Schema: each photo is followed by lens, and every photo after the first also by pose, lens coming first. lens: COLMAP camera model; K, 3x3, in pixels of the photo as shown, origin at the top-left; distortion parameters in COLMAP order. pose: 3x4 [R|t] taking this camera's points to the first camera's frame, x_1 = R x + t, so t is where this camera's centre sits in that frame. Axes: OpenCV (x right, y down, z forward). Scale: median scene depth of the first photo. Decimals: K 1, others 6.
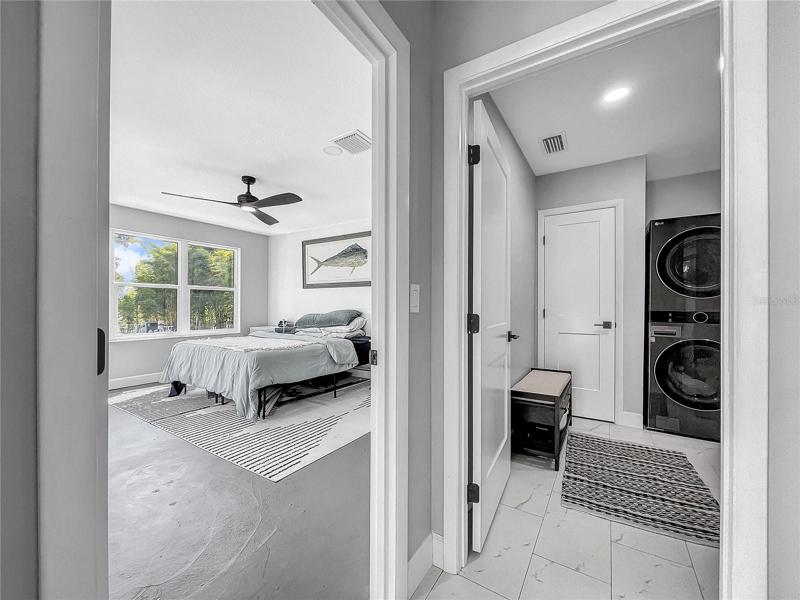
lens RADIAL K [[326.2, 0, 397.2], [0, 326.2, 305.5], [0, 0, 1]] dist [0.001789, 0.000255]
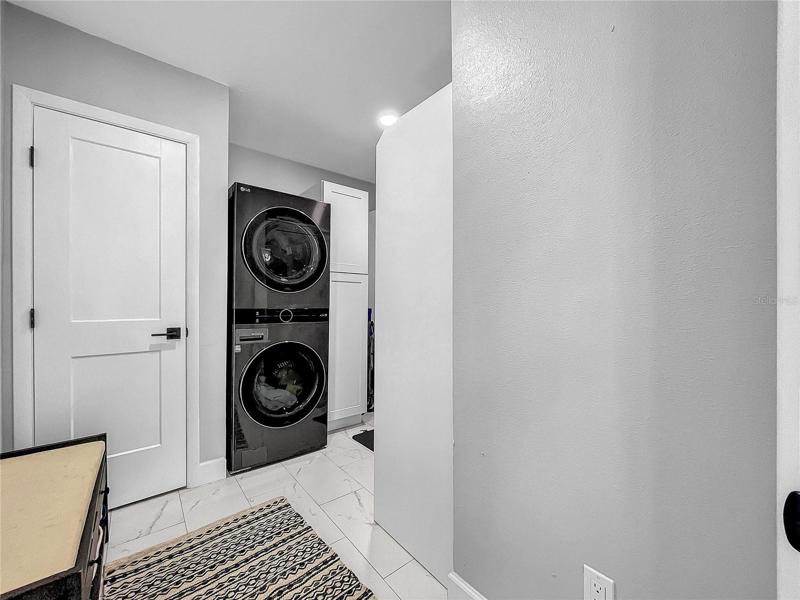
lens RADIAL K [[323.3, 0, 397.0], [0, 323.3, 302.7], [0, 0, 1]] dist [-0.000820, 0.000024]
pose [[0.313613, -0.002652, 0.949547, 0.225280], [0.000965, 0.999996, 0.002474, 0.001518], [-0.949550, 0.000140, 0.313615, 0.465334]]
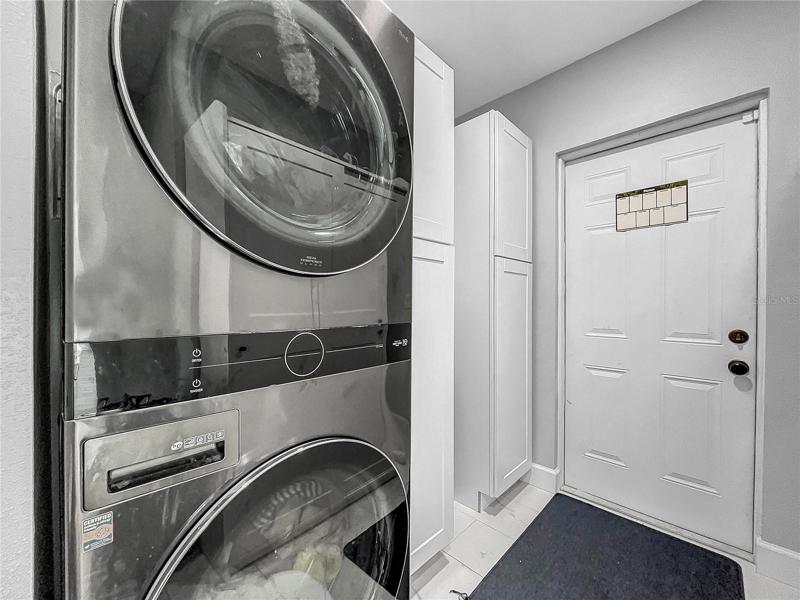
lens RADIAL K [[323.3, 0, 397.0], [0, 323.3, 302.7], [0, 0, 1]] dist [-0.000820, 0.000024]
pose [[0.212884, -0.005526, 0.977062, 0.697434], [0.002352, 0.999984, 0.005143, -0.003448], [-0.977075, 0.001203, 0.212893, 0.871890]]
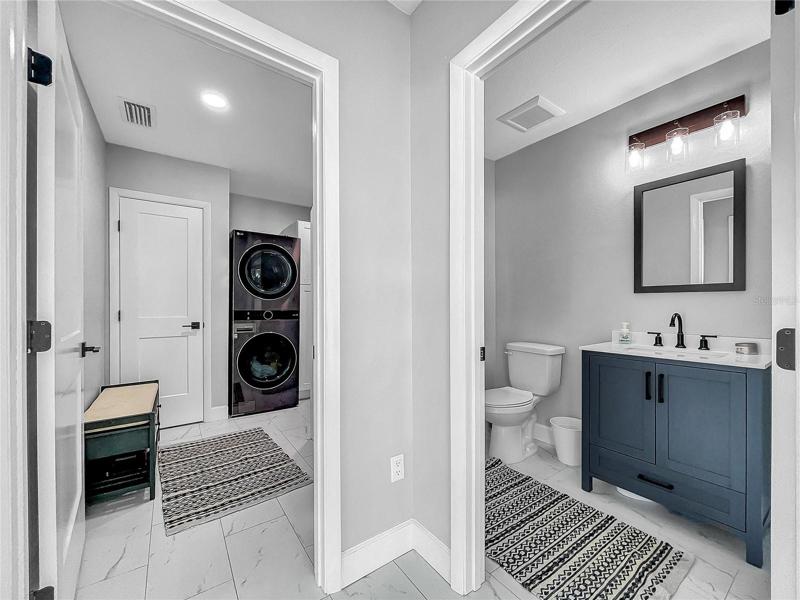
lens RADIAL K [[326.2, 0, 397.2], [0, 326.2, 305.5], [0, 0, 1]] dist [0.001789, 0.000255]
pose [[0.380084, -0.003075, 0.924947, -0.046436], [0.002542, 0.999994, 0.002280, -0.002086], [-0.924948, 0.001485, 0.380090, 0.063008]]
